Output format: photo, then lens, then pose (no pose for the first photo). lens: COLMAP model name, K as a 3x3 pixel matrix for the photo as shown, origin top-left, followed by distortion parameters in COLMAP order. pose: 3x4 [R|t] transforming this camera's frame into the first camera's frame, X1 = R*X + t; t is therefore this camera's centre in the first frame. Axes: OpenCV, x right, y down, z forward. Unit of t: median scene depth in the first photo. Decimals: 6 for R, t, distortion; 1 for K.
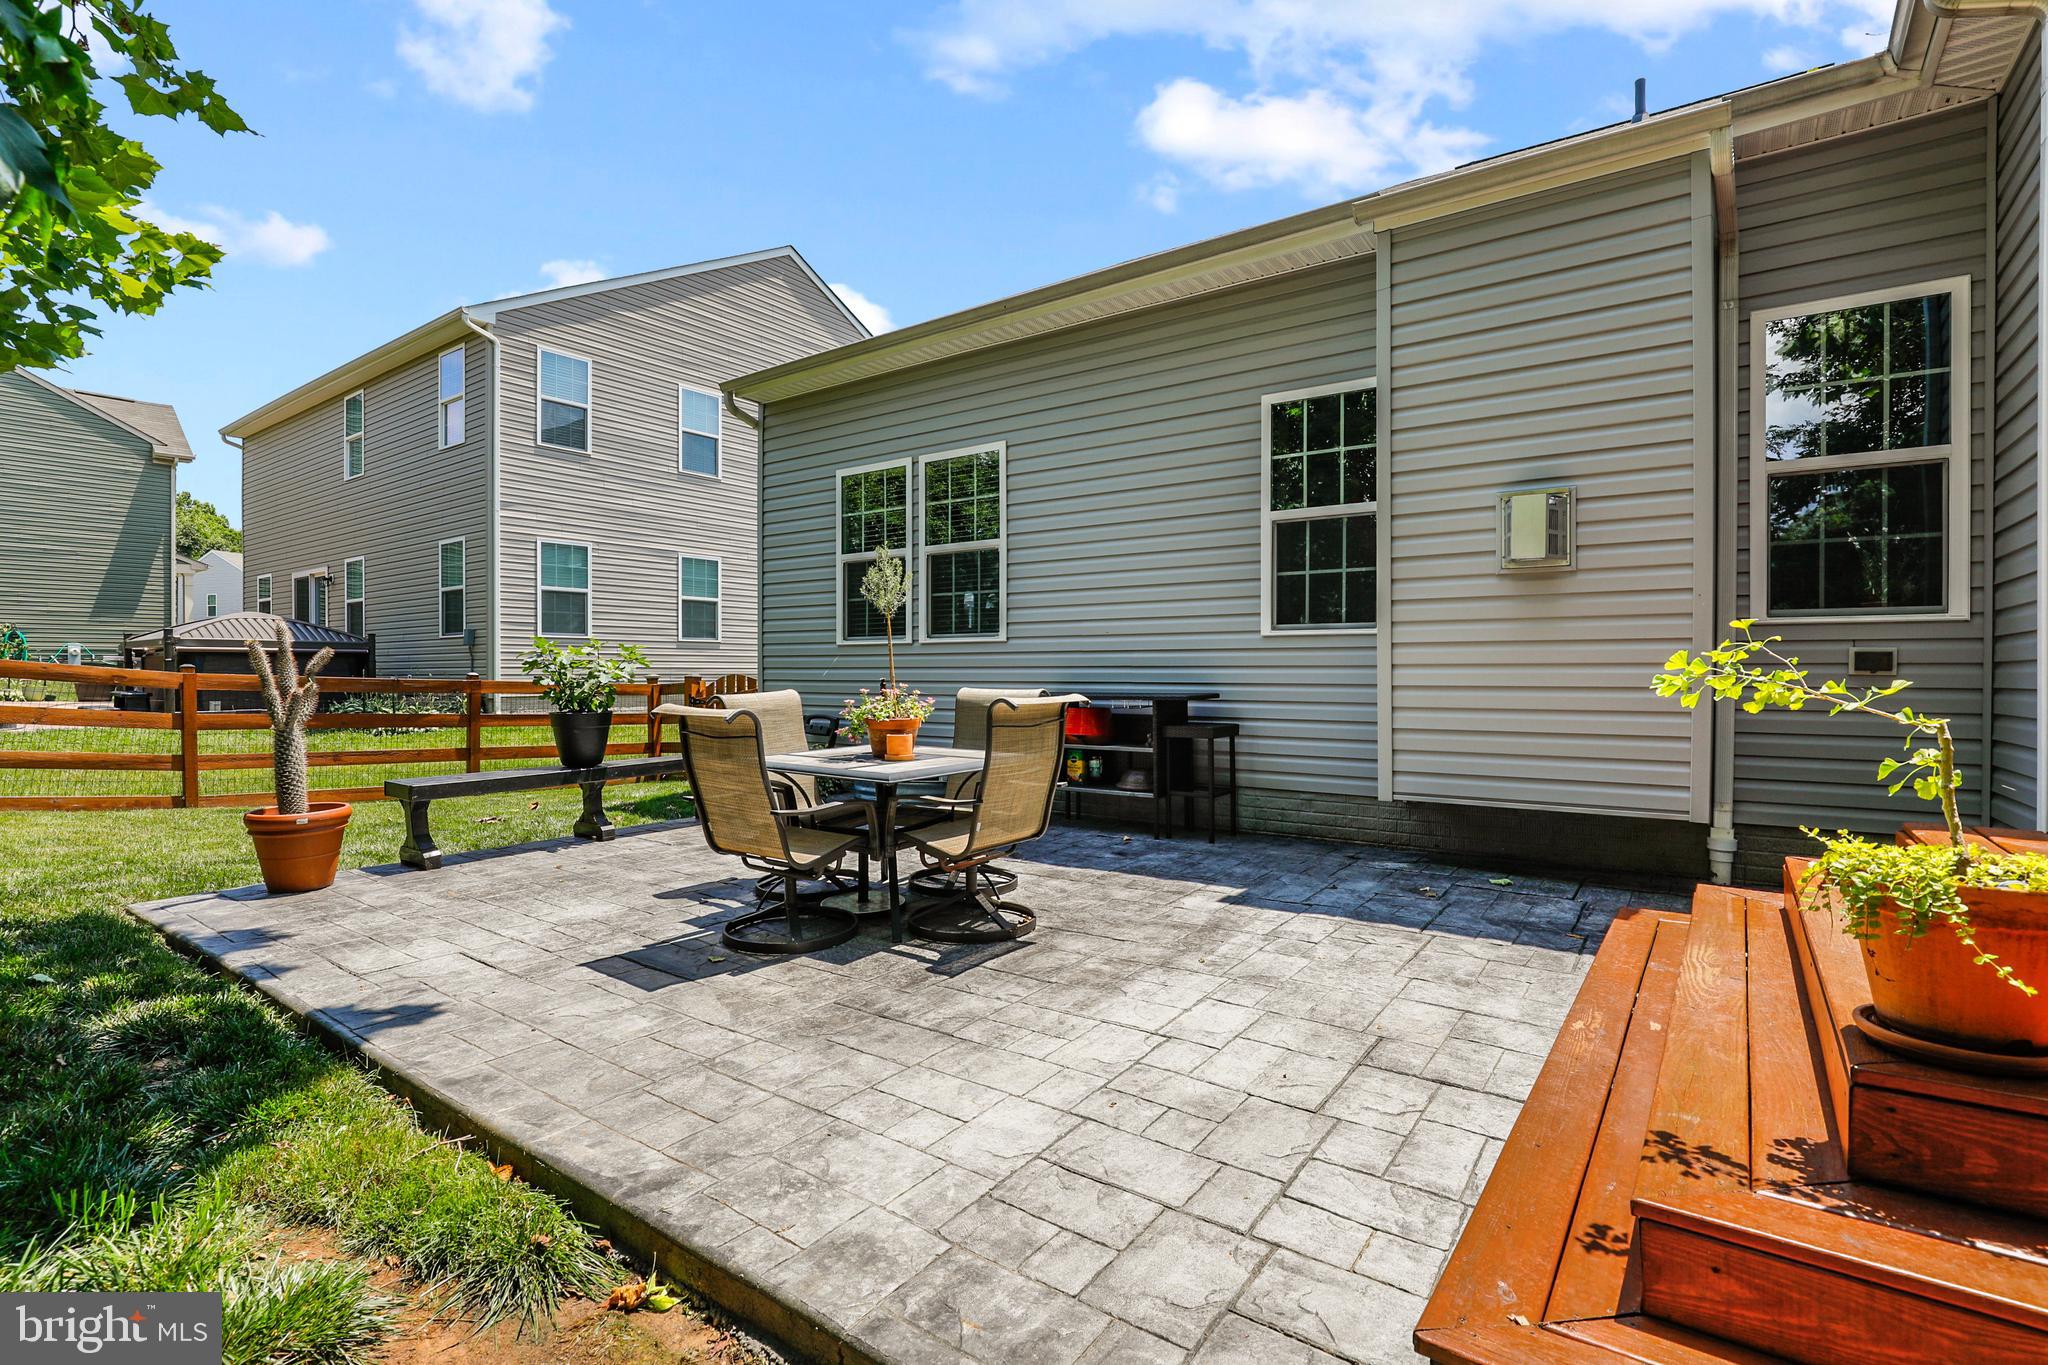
lens RADIAL K [[961.3, 0, 1024.0], [0, 961.3, 682.5], [0, 0, 1]] dist [-0.002779, -0.000119]
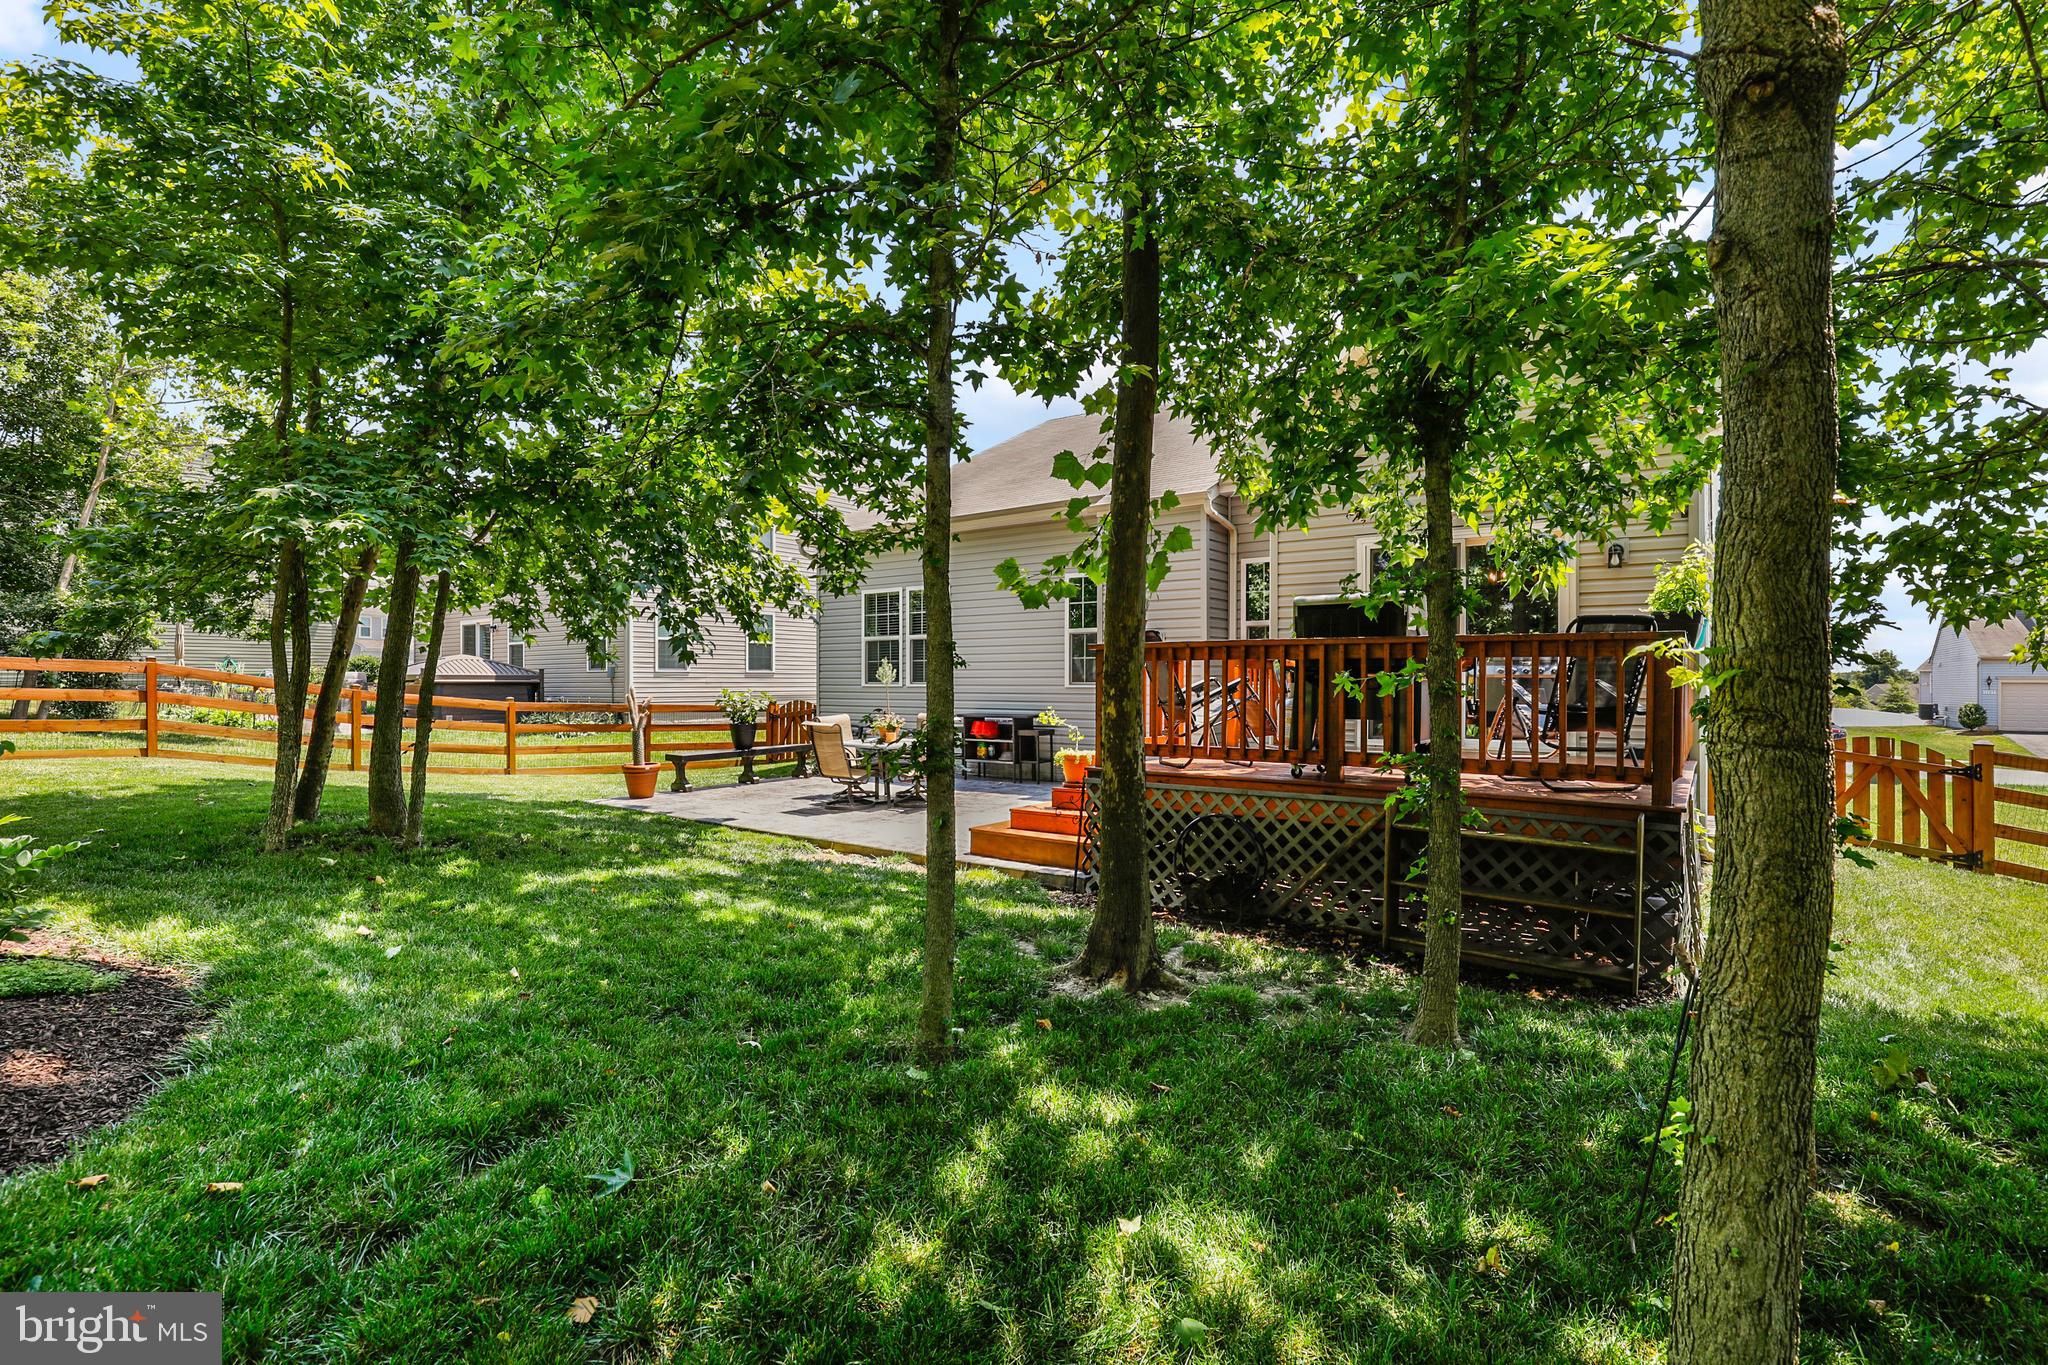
lens RADIAL K [[961.3, 0, 1024.0], [0, 961.3, 682.5], [0, 0, 1]] dist [-0.002779, -0.000119]
pose [[0.999940, 0.000200, -0.010975, 0.179961], [-0.000305, 0.999954, -0.009601, -0.038700], [0.010972, 0.009604, 0.999894, -1.109051]]
